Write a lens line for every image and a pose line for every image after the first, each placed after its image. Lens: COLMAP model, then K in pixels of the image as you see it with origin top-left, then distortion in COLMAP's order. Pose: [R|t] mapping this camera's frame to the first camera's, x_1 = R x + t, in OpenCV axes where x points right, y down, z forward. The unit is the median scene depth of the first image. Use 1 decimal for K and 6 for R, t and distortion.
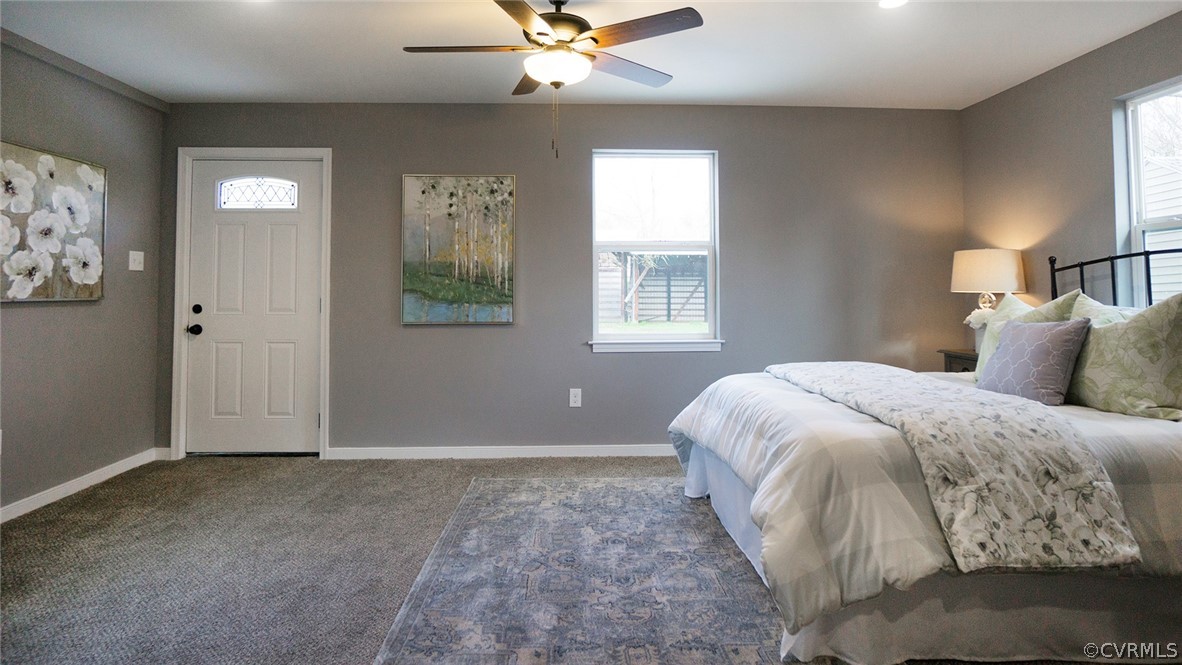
lens RADIAL K [[627.3, 0, 586.6], [0, 627.3, 274.6], [0, 0, 1]] dist [-0.031558, 0.017864]
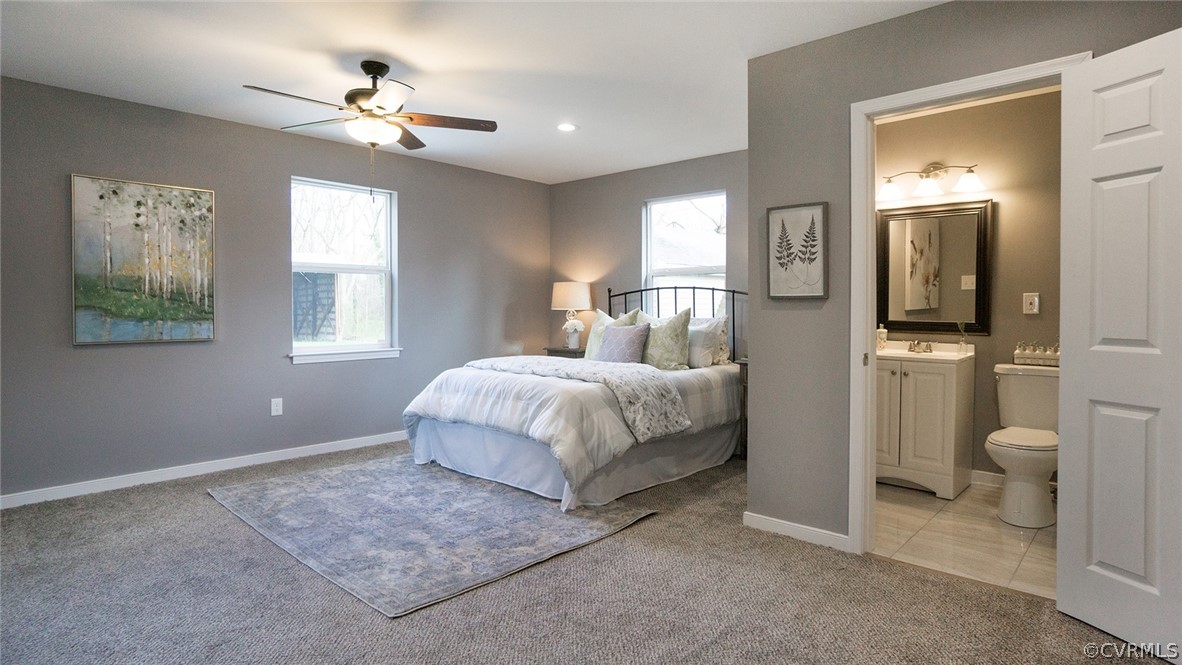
lens RADIAL K [[653.1, 0, 591.0], [0, 653.1, 332.5], [0, 0, 1]] dist [-0.003936, -0.000473]
pose [[0.697191, -0.024752, 0.716458, -0.588132], [-0.021397, 0.998240, 0.055309, -0.006304], [-0.716566, -0.053891, 0.695435, -0.213900]]
